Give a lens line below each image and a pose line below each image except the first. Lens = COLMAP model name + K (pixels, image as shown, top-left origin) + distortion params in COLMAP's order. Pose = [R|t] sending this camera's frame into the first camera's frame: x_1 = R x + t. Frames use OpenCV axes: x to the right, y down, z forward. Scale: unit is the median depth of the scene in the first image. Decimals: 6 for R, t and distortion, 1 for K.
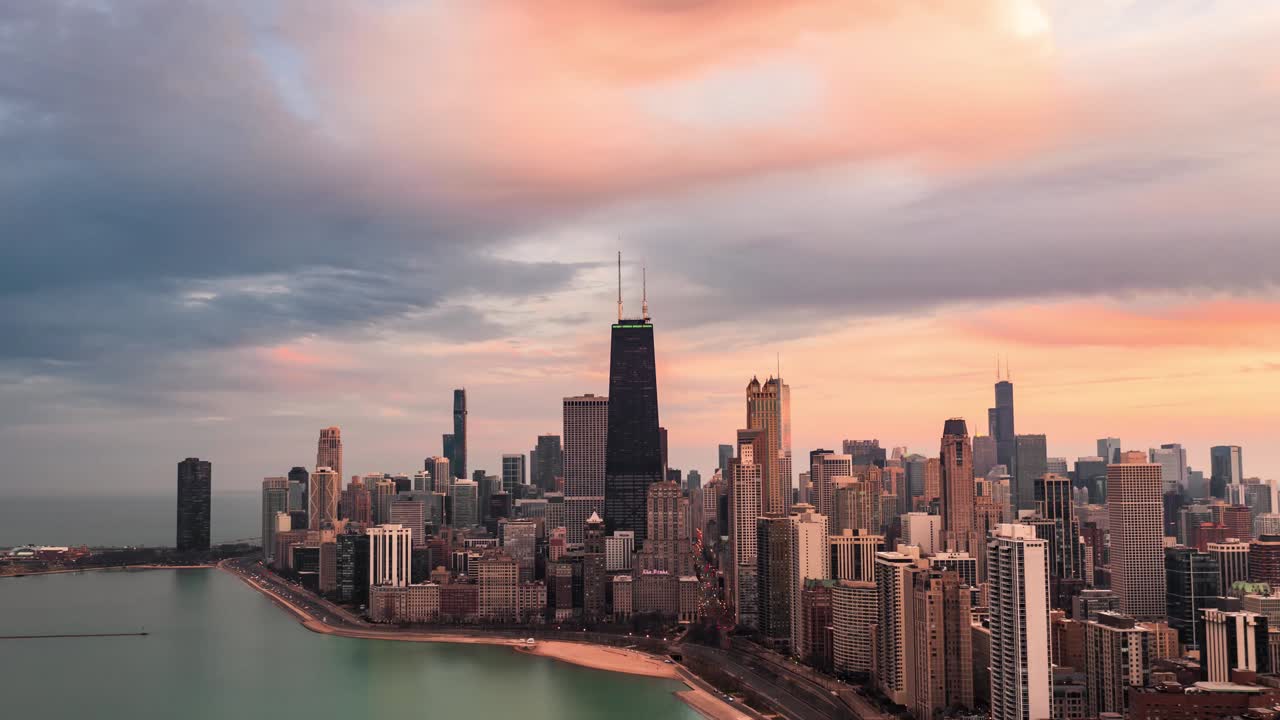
lens RADIAL K [[1180.5, 0, 582.4], [0, 1180.5, 384.7], [0, 0, 1]] dist [-0.030349, -0.001162]
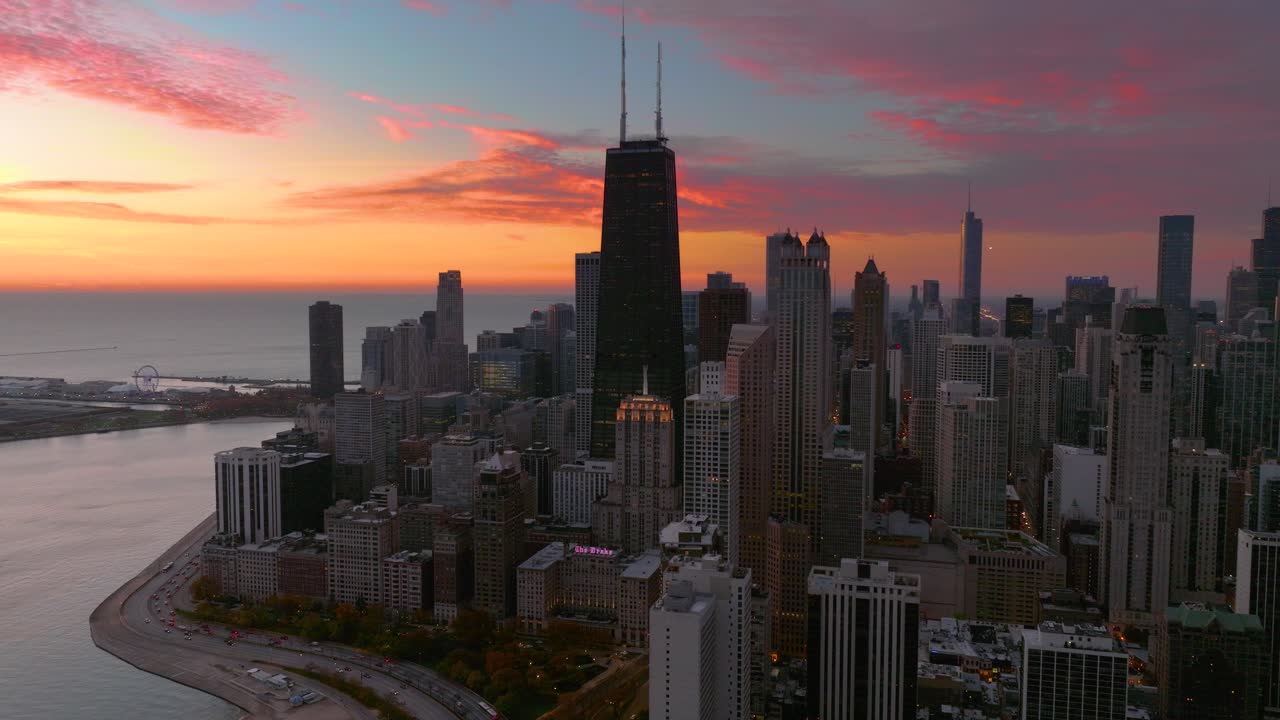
lens RADIAL K [[976.2, 0, 640.0], [0, 976.2, 360.0], [0, 0, 1]] dist [0.001586, -0.000554]
pose [[0.972984, 0.026434, -0.229353, 0.190138], [0.009516, 0.987988, 0.154239, -0.019365], [0.230675, -0.152255, 0.961045, 0.494163]]
